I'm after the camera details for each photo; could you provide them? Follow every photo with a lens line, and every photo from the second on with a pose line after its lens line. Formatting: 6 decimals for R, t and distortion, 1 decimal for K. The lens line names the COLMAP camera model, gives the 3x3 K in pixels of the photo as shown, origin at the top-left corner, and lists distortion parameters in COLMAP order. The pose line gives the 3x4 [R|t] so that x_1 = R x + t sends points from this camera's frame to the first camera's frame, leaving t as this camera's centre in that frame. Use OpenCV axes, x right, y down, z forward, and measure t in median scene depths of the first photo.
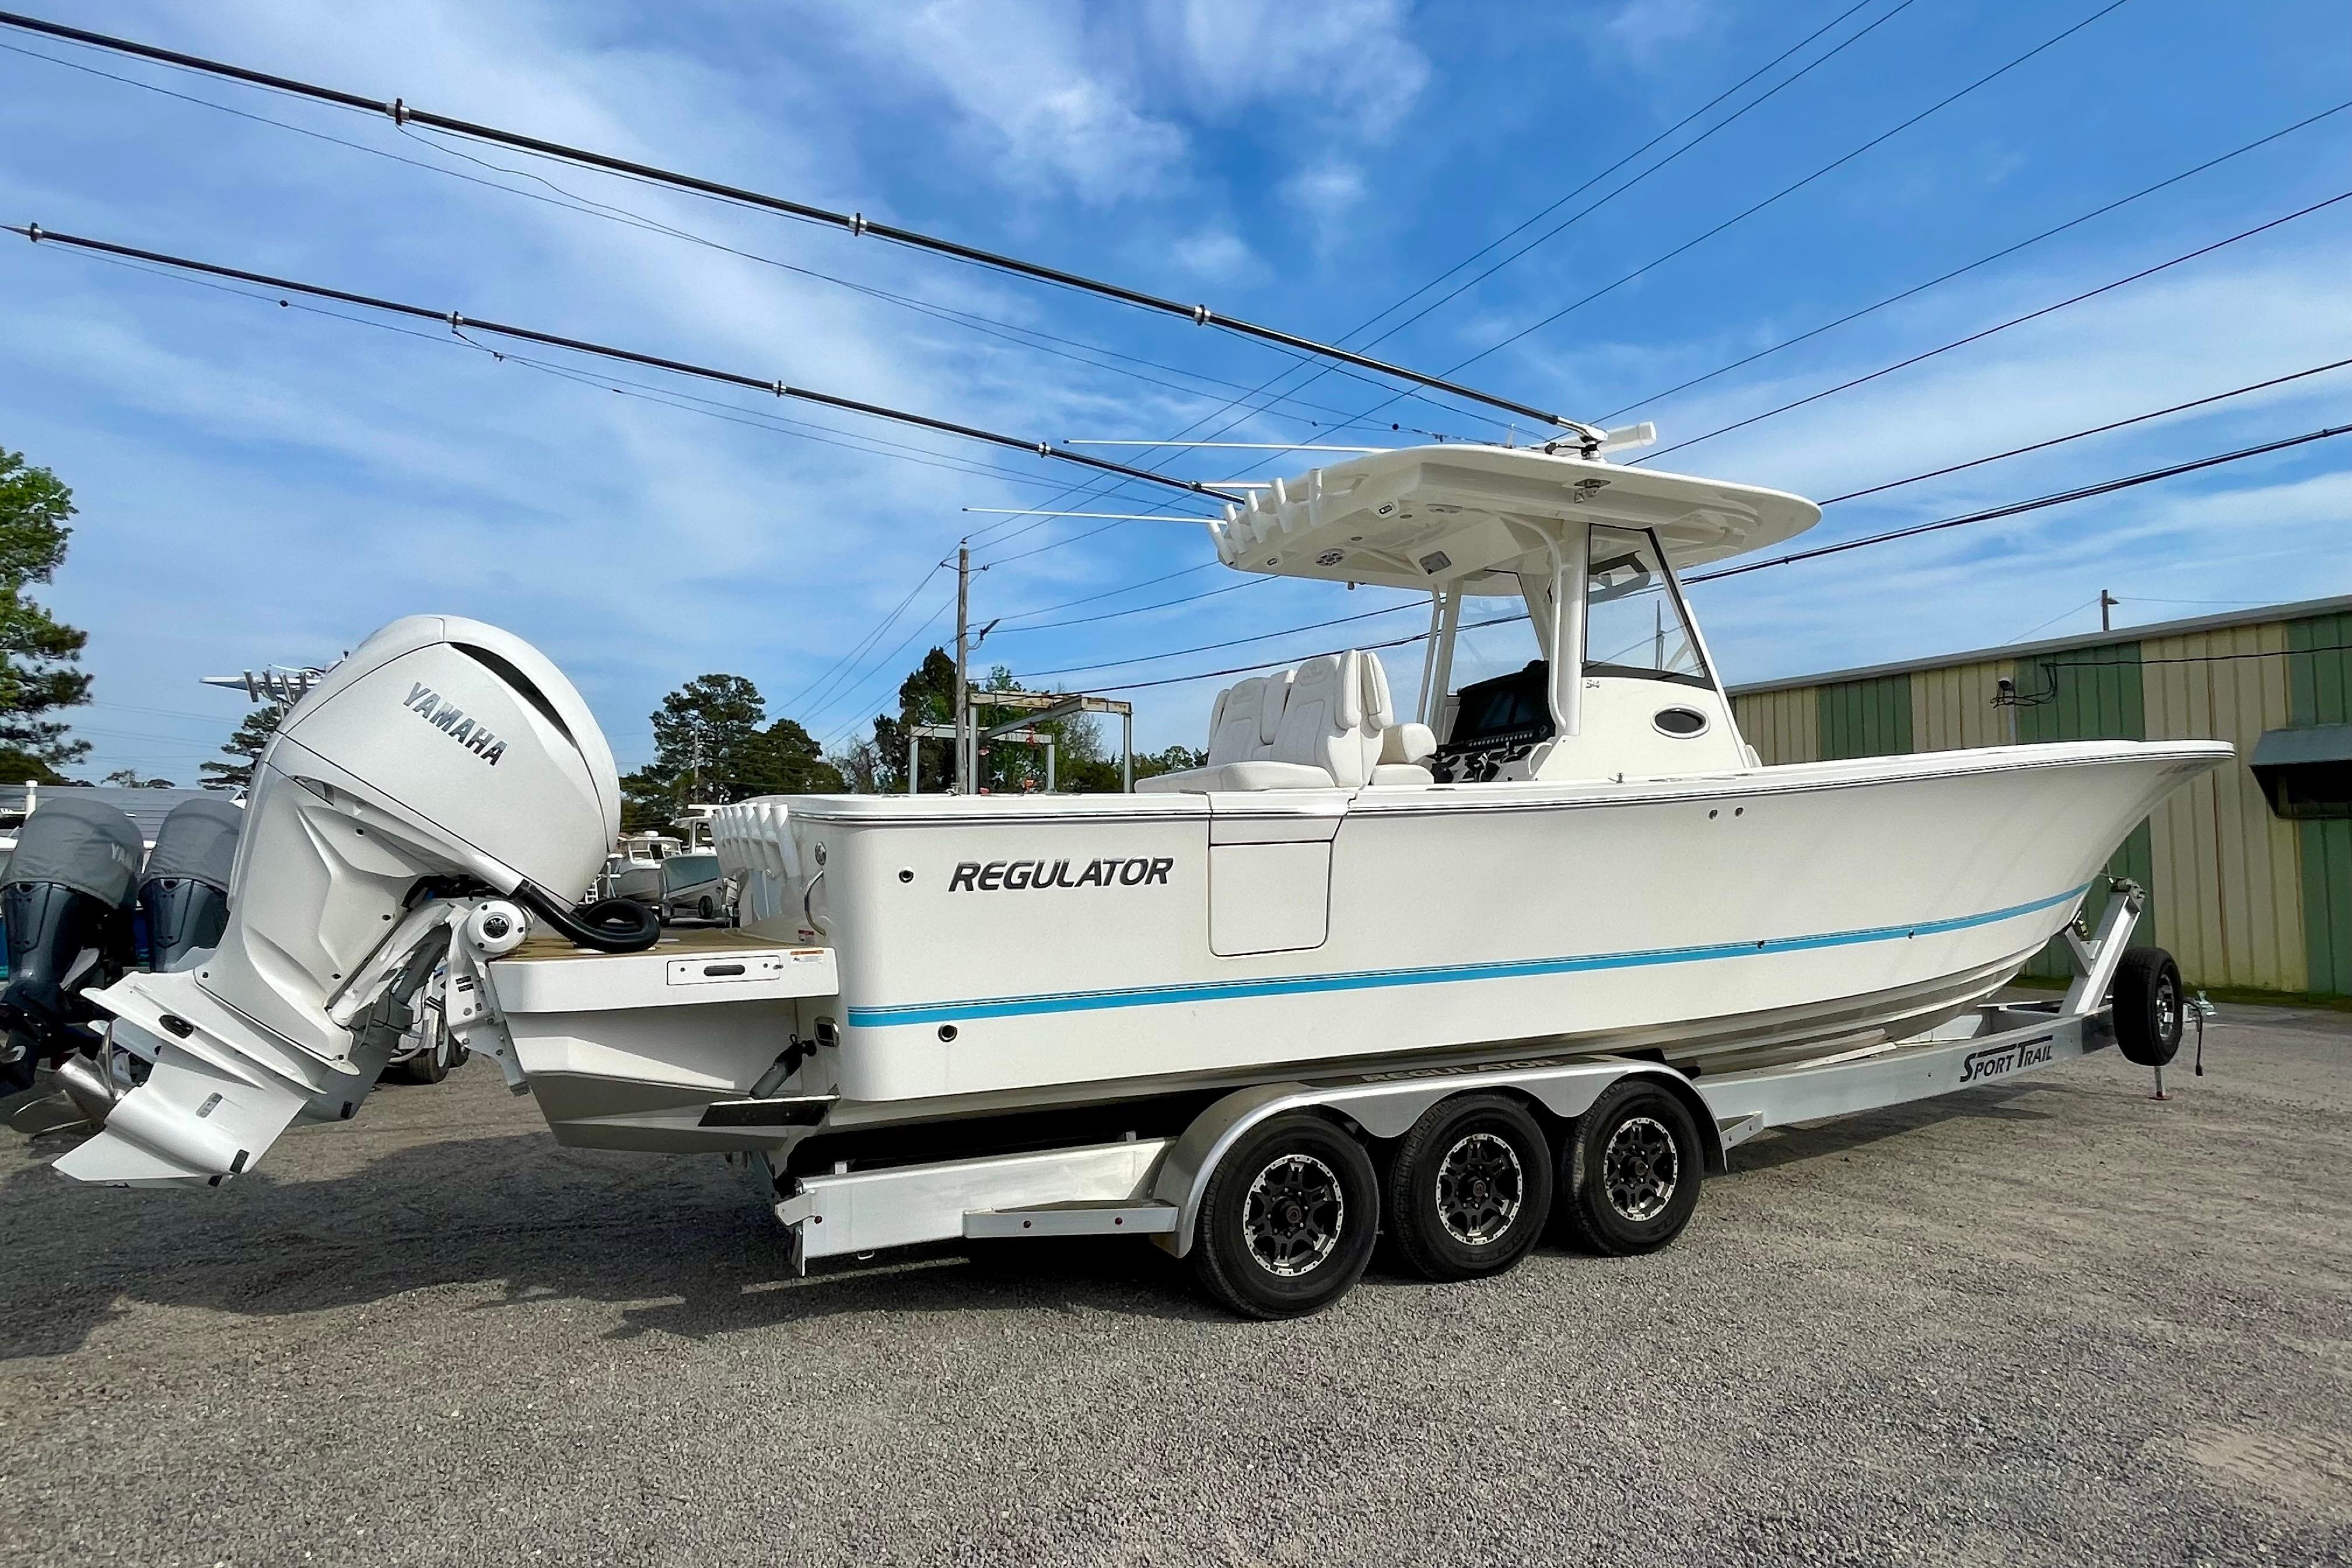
lens RADIAL K [[1259.7, 0, 1176.0], [0, 1259.7, 784.0], [0, 0, 1]] dist [-0.003563, -0.000514]
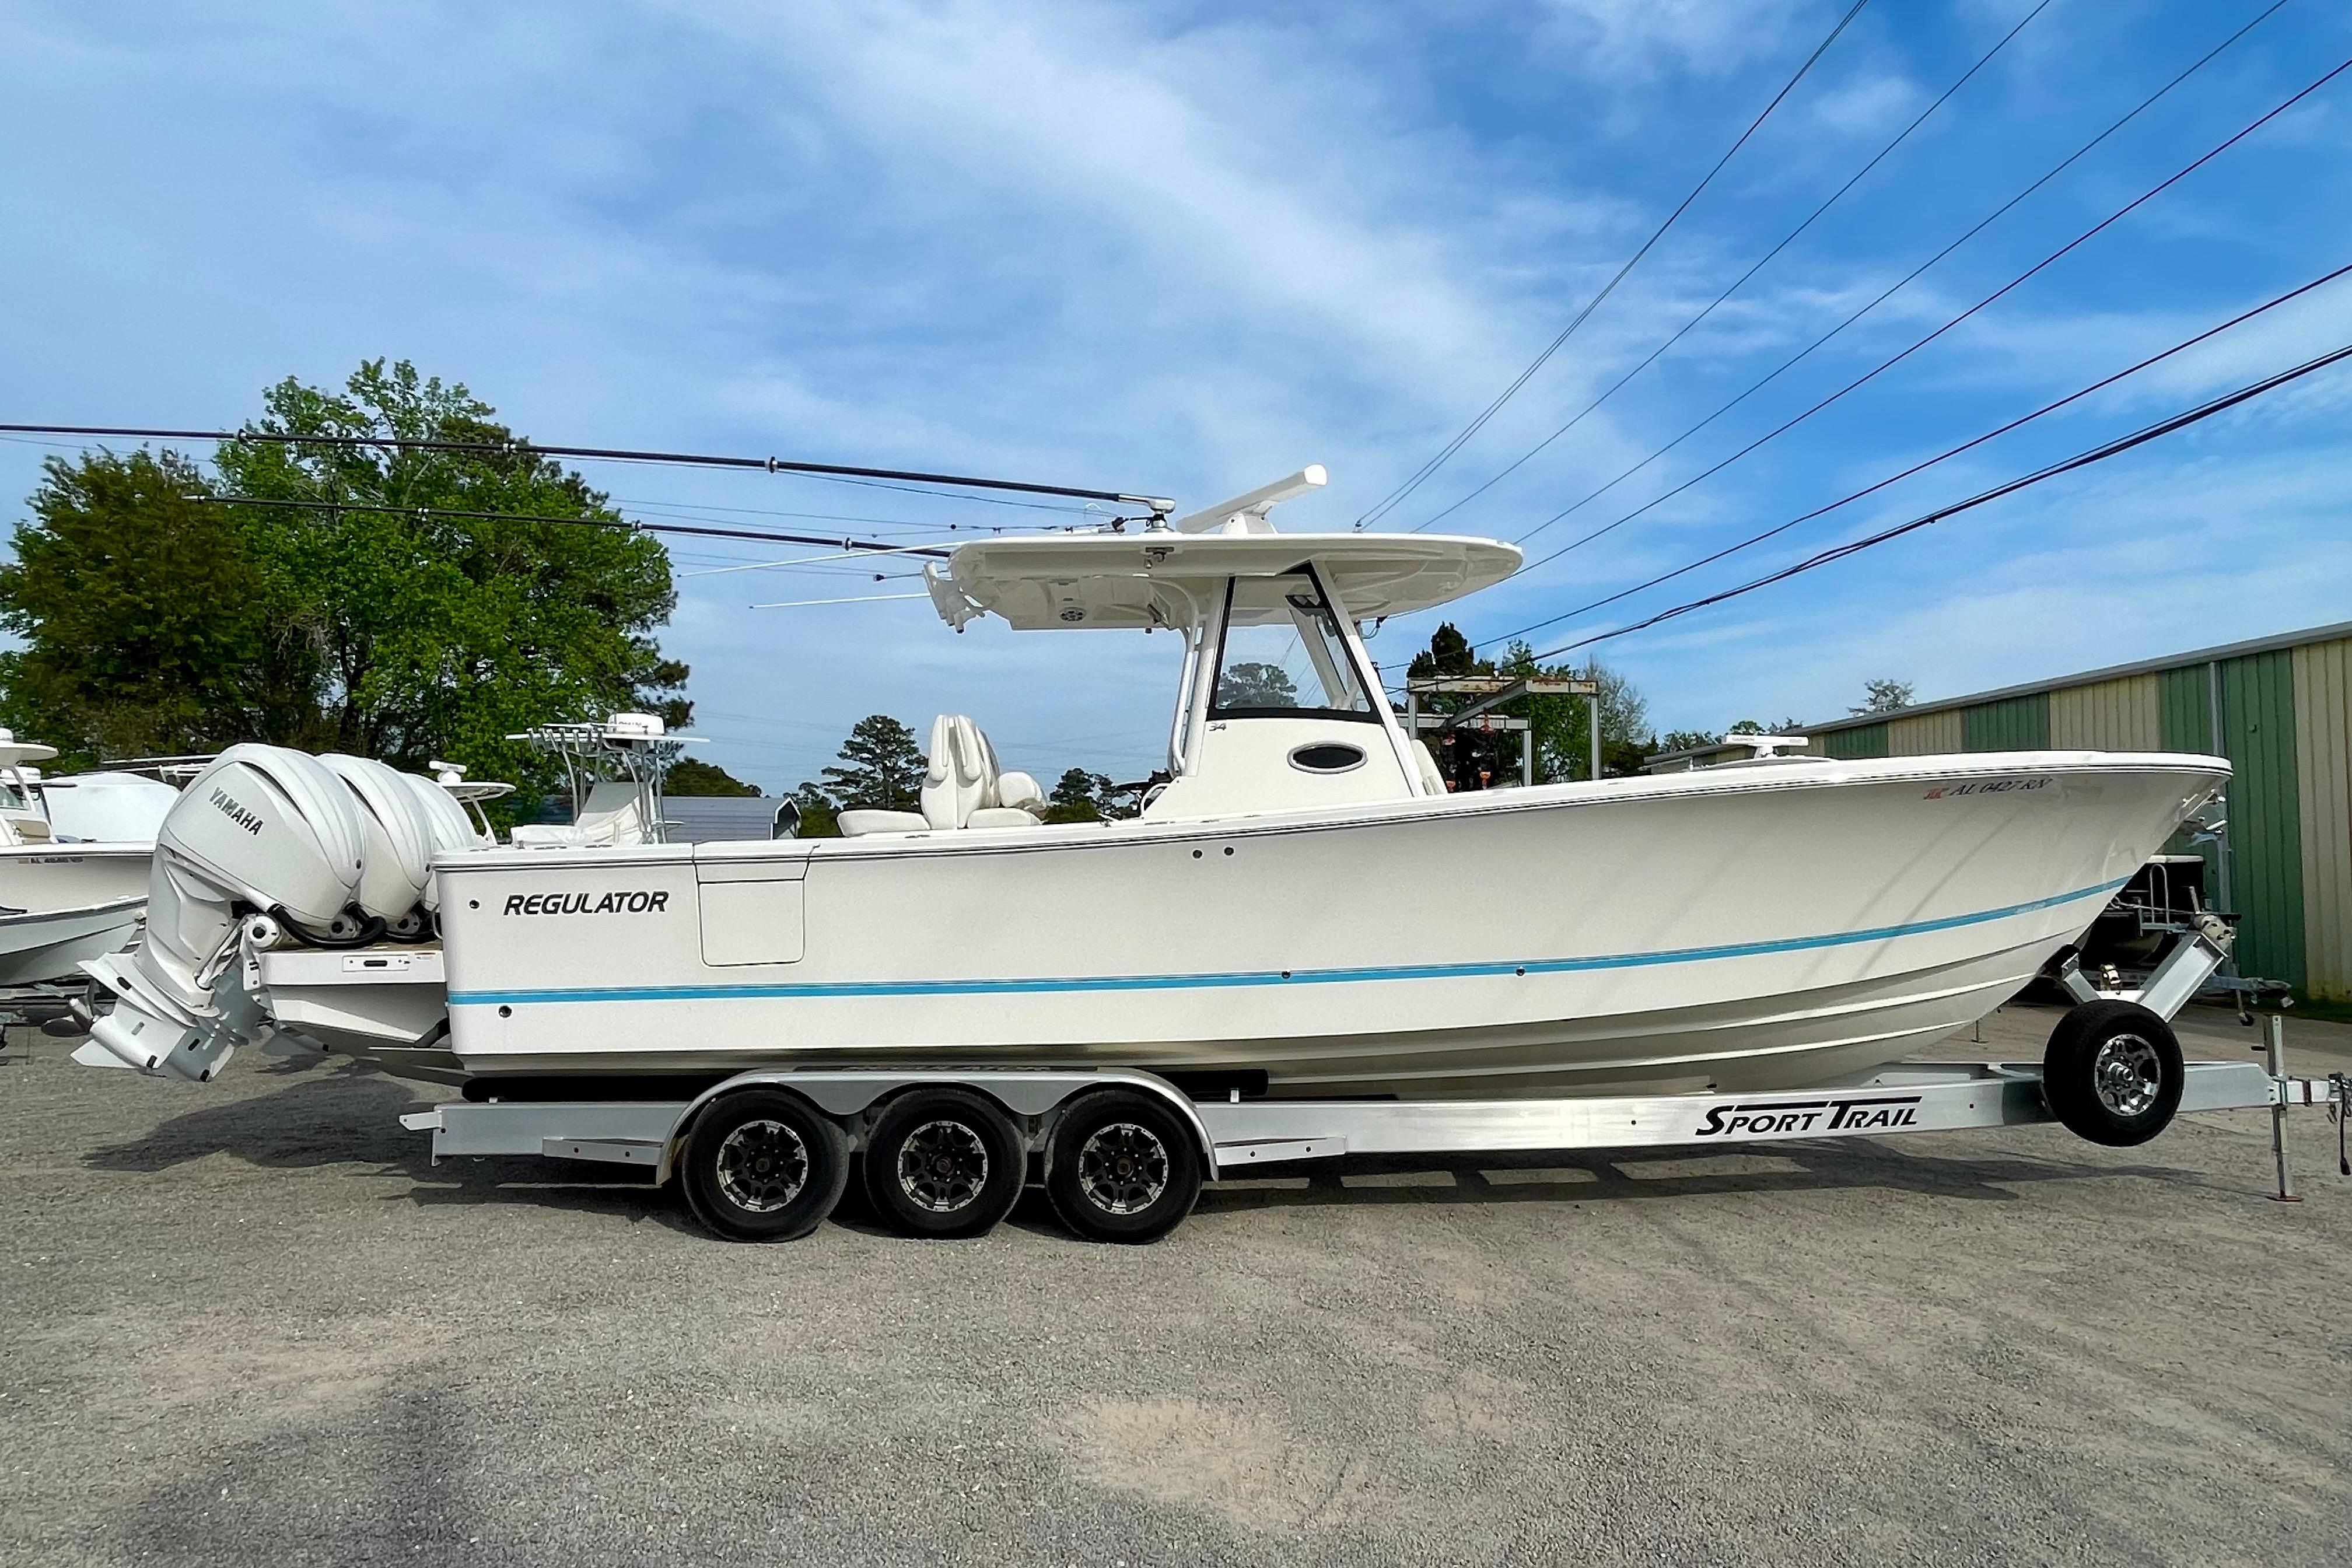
lens RADIAL K [[1398.1, 0, 1176.0], [0, 1398.1, 784.0], [0, 0, 1]] dist [-0.000360, -0.000599]
pose [[0.907567, -0.018451, -0.419503, 1.141297], [0.022725, 0.999728, 0.005195, -0.054079], [0.419293, -0.014248, 0.907739, -0.137287]]
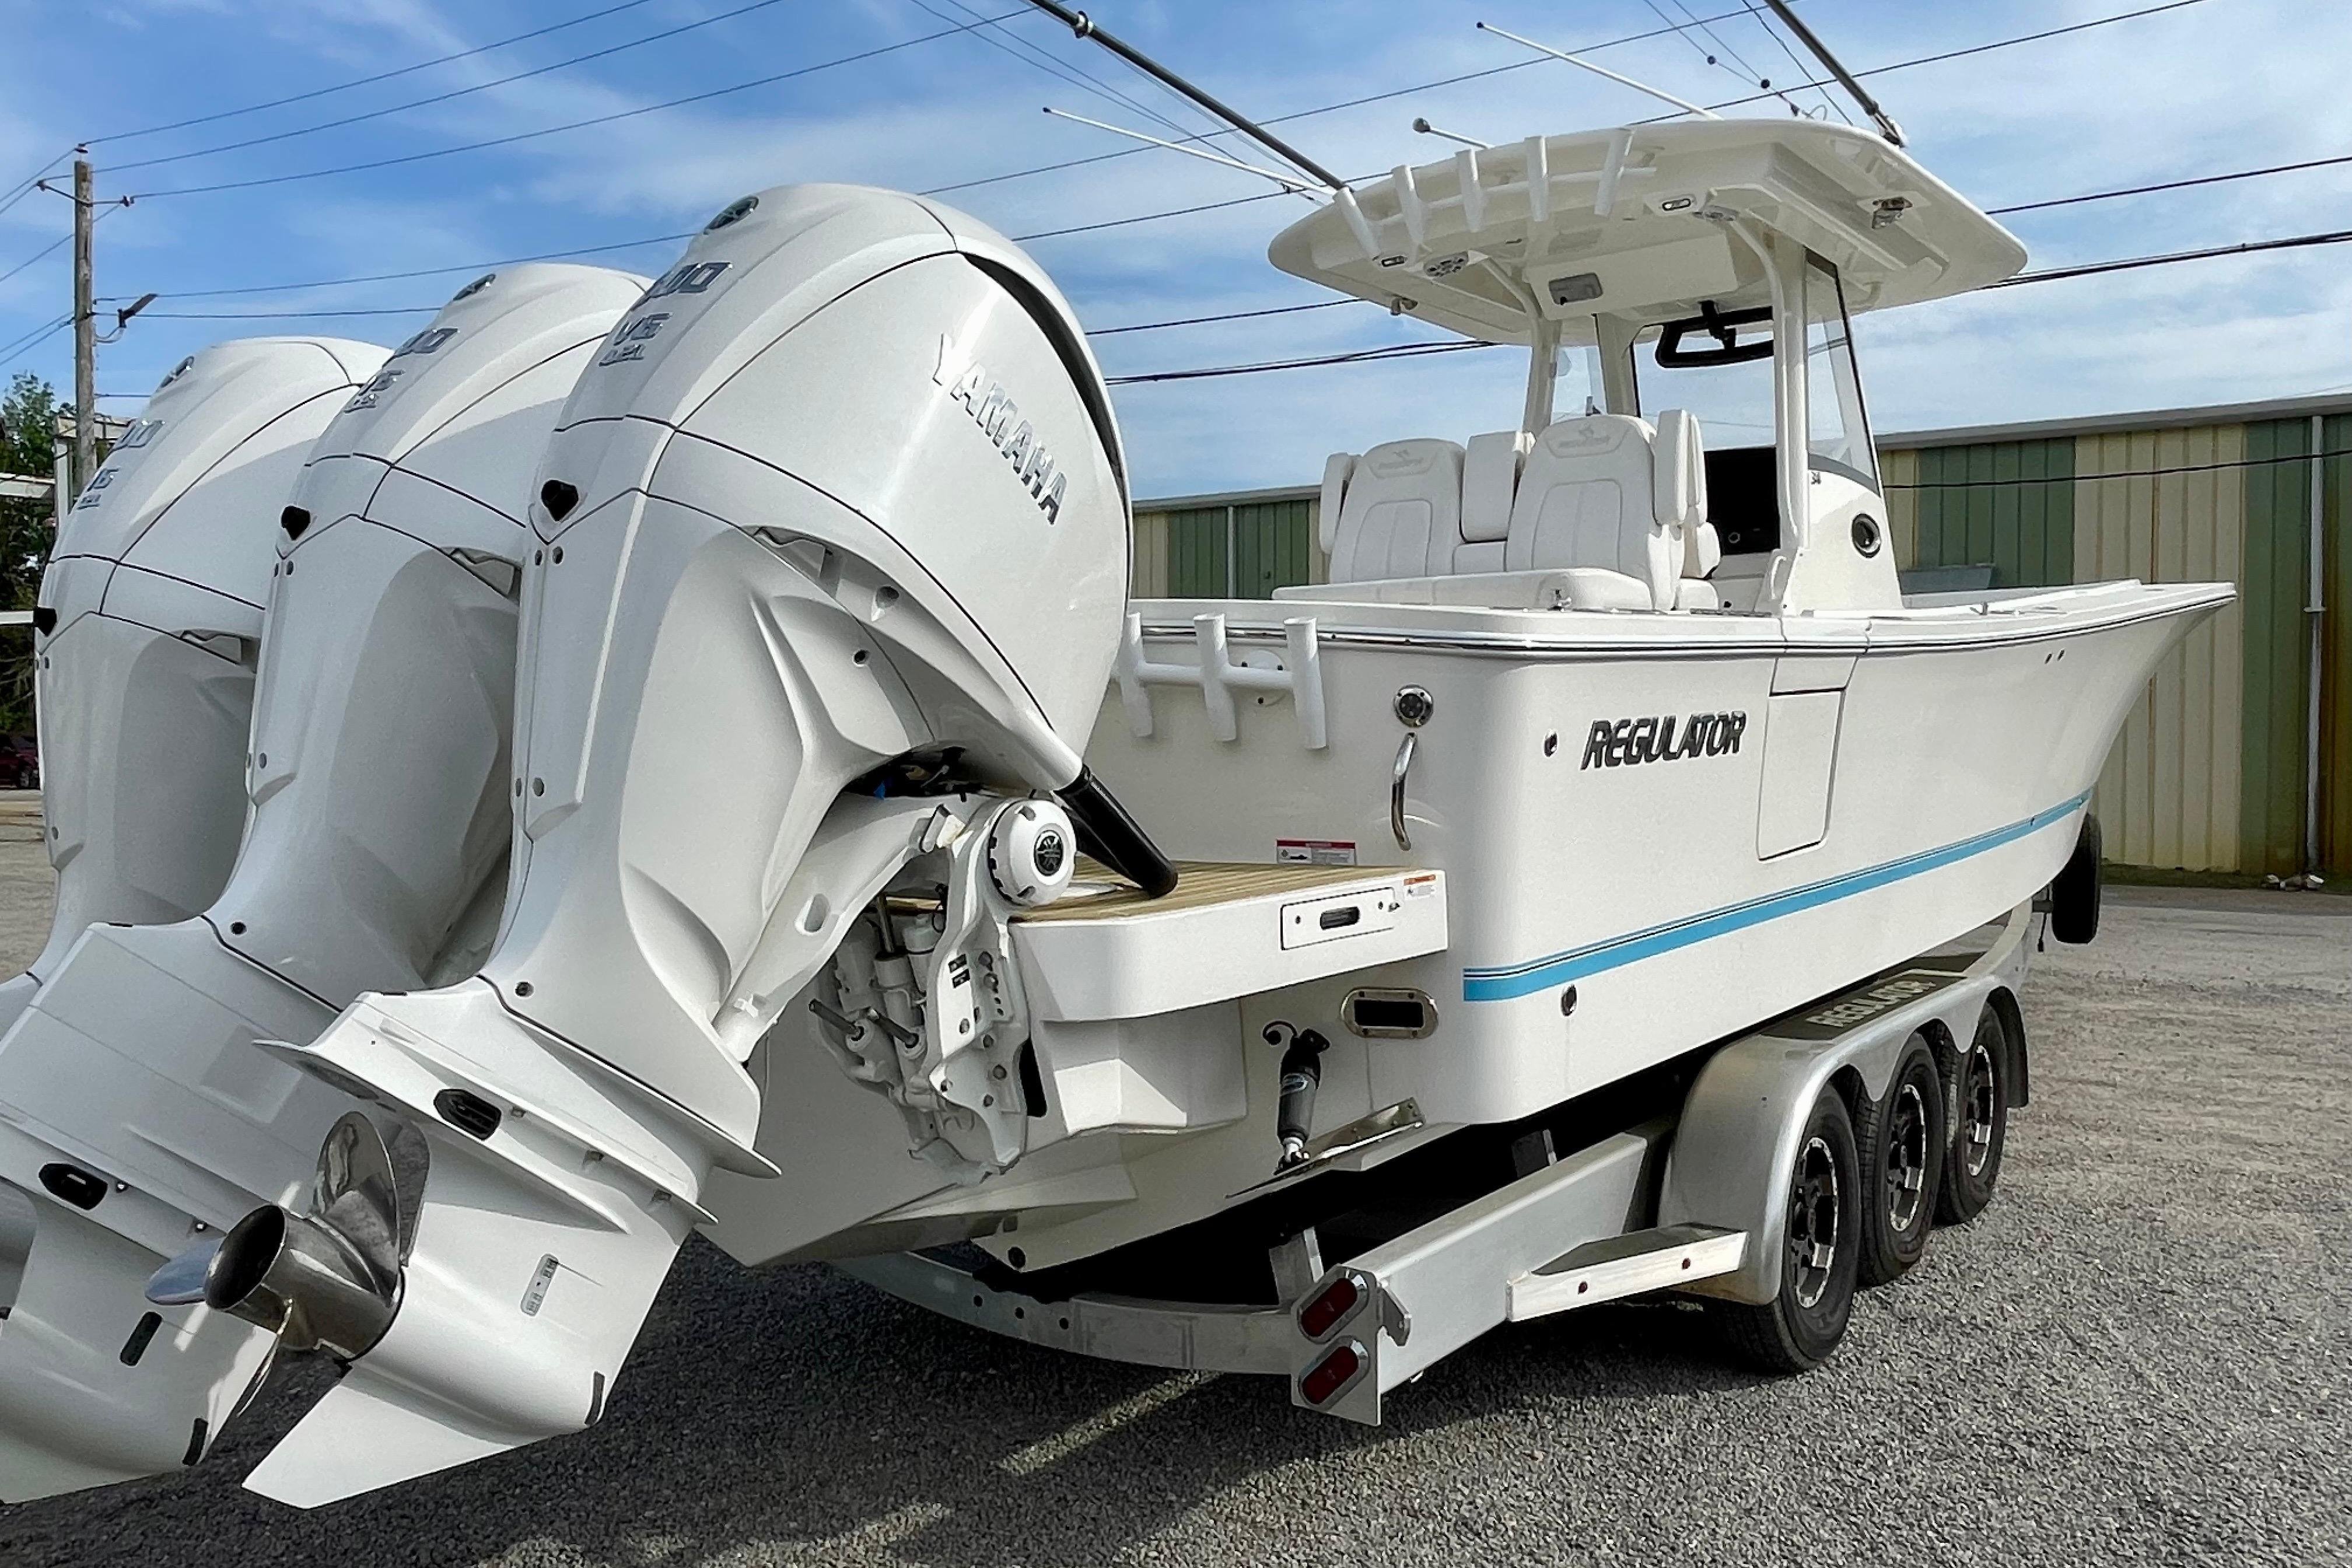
lens RADIAL K [[1786.0, 0, 1176.0], [0, 1786.0, 784.0], [0, 0, 1]] dist [-0.007153, -0.000180]
pose [[0.895236, -0.015325, 0.445328, -0.690186], [-0.029671, 0.995140, 0.093894, 0.016802], [-0.444603, -0.097271, 0.890431, 0.306146]]
